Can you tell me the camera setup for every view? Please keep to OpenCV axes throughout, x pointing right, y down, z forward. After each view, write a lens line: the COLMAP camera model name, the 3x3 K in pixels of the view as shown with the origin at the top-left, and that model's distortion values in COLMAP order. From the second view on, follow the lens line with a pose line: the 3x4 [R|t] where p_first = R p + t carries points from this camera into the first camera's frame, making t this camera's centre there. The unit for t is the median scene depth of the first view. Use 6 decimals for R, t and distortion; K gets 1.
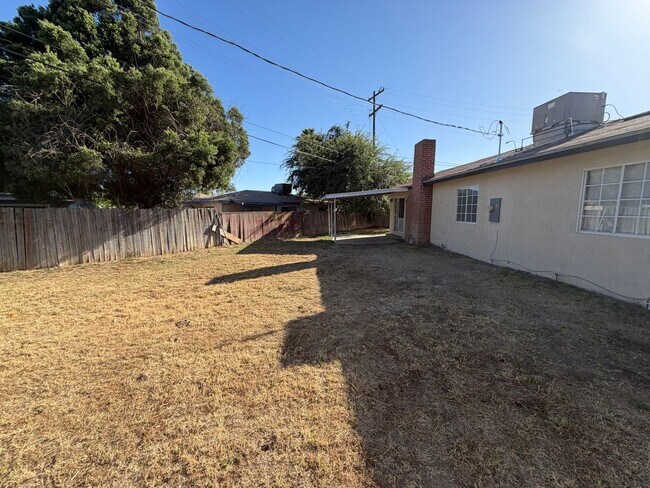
lens RADIAL K [[256.6, 0, 325.4], [0, 256.6, 243.9], [0, 0, 1]] dist [-0.006278, 0.000583]
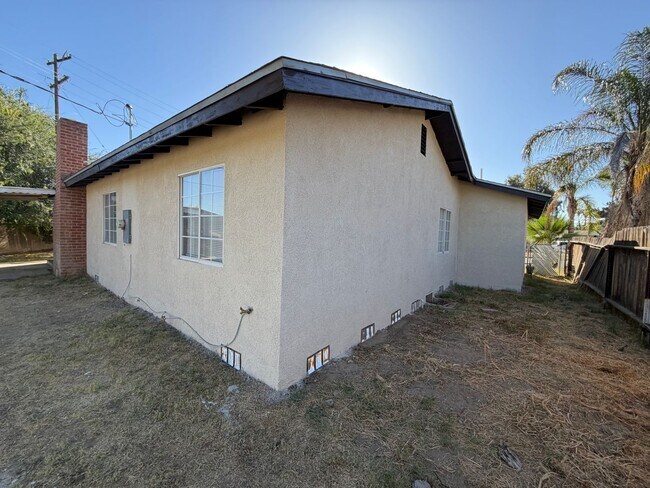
lens RADIAL K [[256.6, 0, 324.4], [0, 256.6, 243.9], [0, 0, 1]] dist [-0.006278, 0.000583]
pose [[0.651835, 0.000975, 0.758360, 0.323663], [0.058354, 0.996970, -0.051439, -0.010647], [-0.756113, 0.077783, 0.649803, 0.089595]]
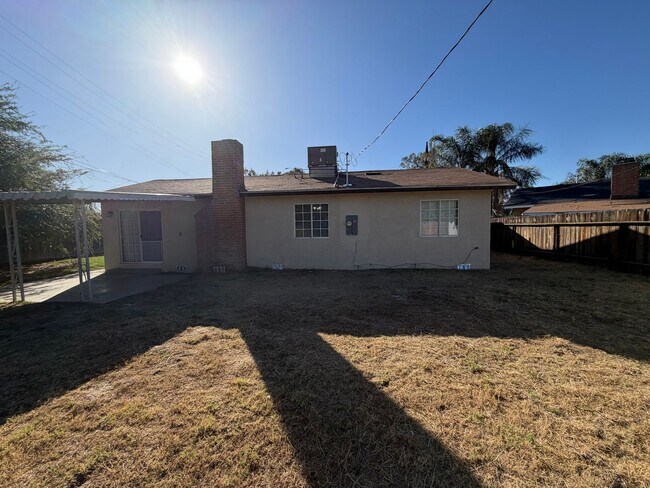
lens RADIAL K [[256.6, 0, 326.6], [0, 256.6, 240.4], [0, 0, 1]] dist [-0.006278, 0.000583]
pose [[0.193050, -0.055087, 0.979641, -0.367001], [0.144923, 0.989073, 0.027059, -0.073193], [-0.970427, 0.136749, 0.198924, 0.583709]]
